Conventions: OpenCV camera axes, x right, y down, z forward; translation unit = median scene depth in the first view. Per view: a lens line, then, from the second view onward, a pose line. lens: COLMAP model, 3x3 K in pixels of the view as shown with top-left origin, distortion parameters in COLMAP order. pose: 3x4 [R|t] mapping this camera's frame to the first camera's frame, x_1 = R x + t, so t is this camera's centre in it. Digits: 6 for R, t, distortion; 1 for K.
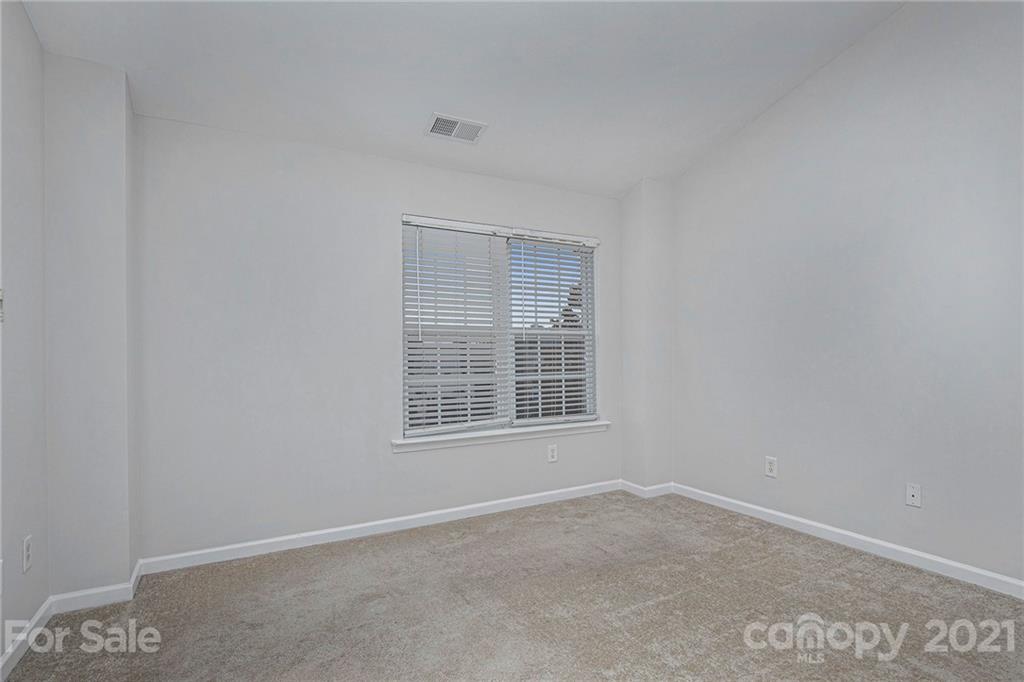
lens RADIAL K [[501.8, 0, 513.8], [0, 501.8, 354.9], [0, 0, 1]] dist [-0.027525, 0.000657]
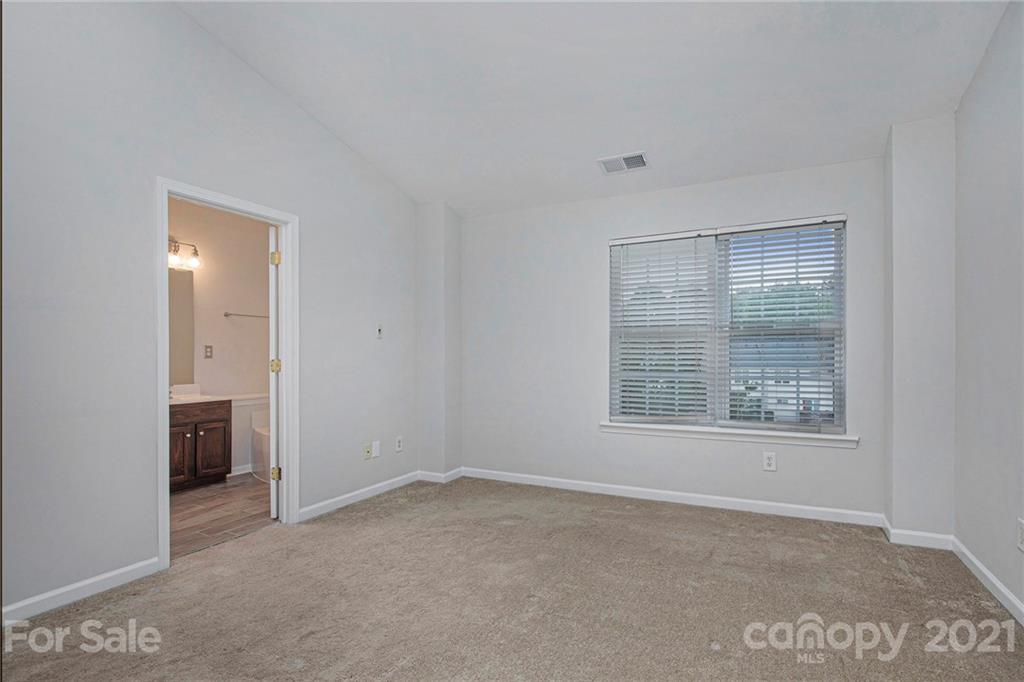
lens RADIAL K [[501.8, 0, 513.8], [0, 501.8, 354.9], [0, 0, 1]] dist [-0.027525, 0.000657]
pose [[0.540836, 0.004735, -0.841115, 0.659927], [0.003149, 0.999966, 0.007654, -0.008089], [0.841122, -0.006788, 0.540803, 0.126213]]
